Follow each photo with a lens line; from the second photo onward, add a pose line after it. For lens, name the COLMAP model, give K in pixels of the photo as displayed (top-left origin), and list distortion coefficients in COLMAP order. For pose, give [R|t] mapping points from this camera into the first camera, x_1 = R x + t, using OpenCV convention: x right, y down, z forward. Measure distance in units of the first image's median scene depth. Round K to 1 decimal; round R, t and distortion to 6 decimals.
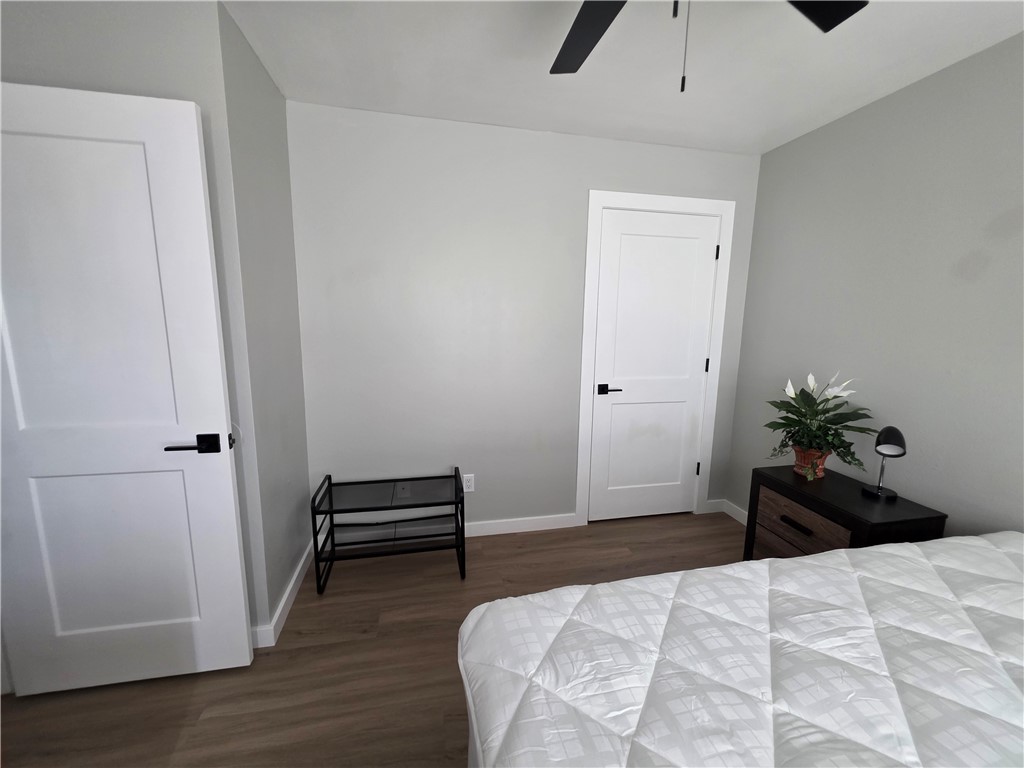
lens RADIAL K [[410.1, 0, 512.4], [0, 410.1, 382.0], [0, 0, 1]] dist [0.000933, -0.000117]
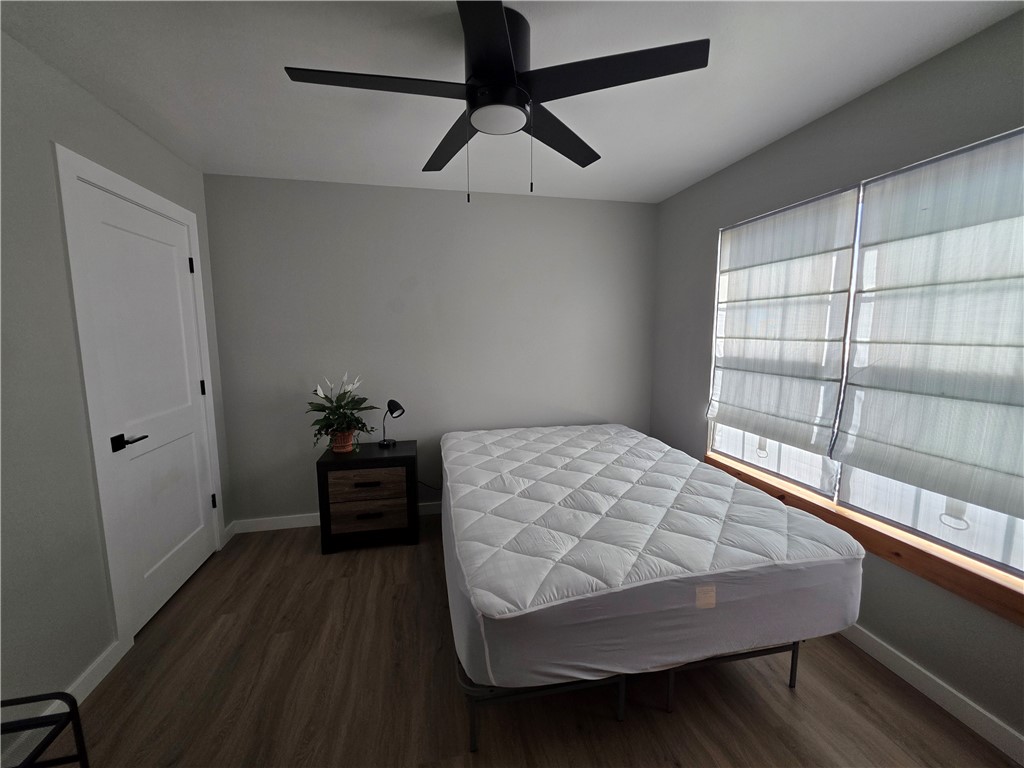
lens RADIAL K [[411.8, 0, 512.2], [0, 411.8, 381.3], [0, 0, 1]] dist [0.004344, -0.000945]
pose [[0.001373, -0.137854, 0.990452, -0.487845], [0.161072, 0.977550, 0.135836, -0.076799], [-0.986942, 0.159347, 0.023547, 0.334565]]
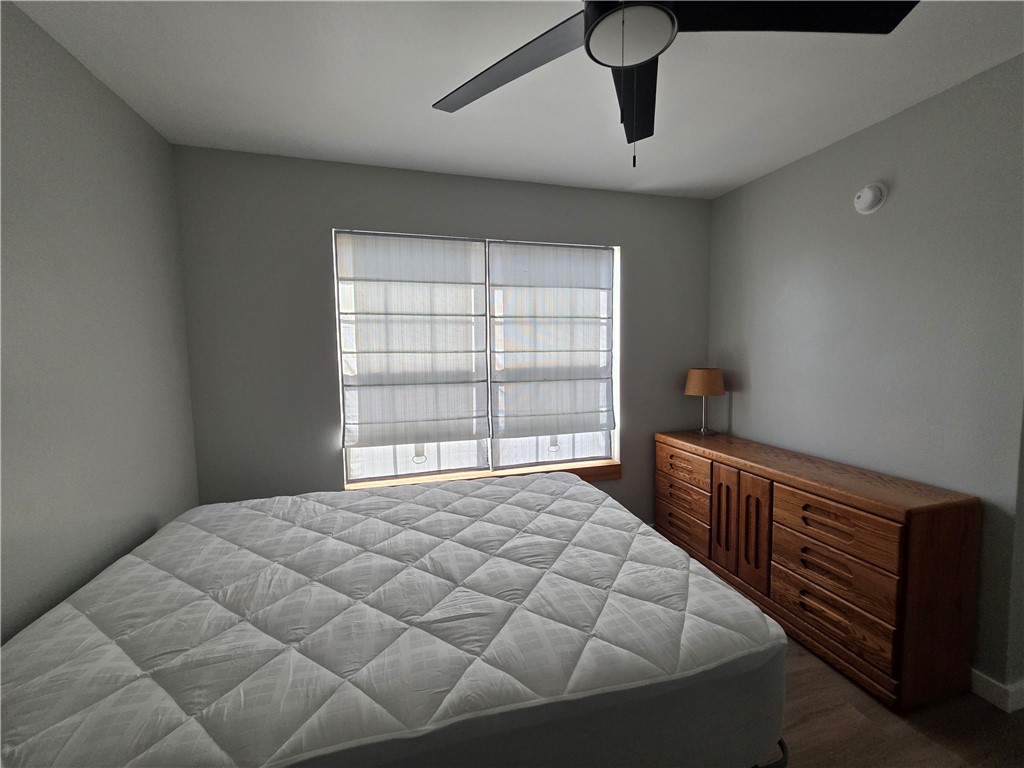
lens RADIAL K [[411.8, 0, 512.2], [0, 411.8, 381.3], [0, 0, 1]] dist [0.004344, -0.000945]
pose [[-0.998511, -0.000661, -0.054552, 0.265858], [-0.013359, 0.972450, 0.232729, -0.117969], [0.052896, 0.233111, -0.971010, 0.767570]]
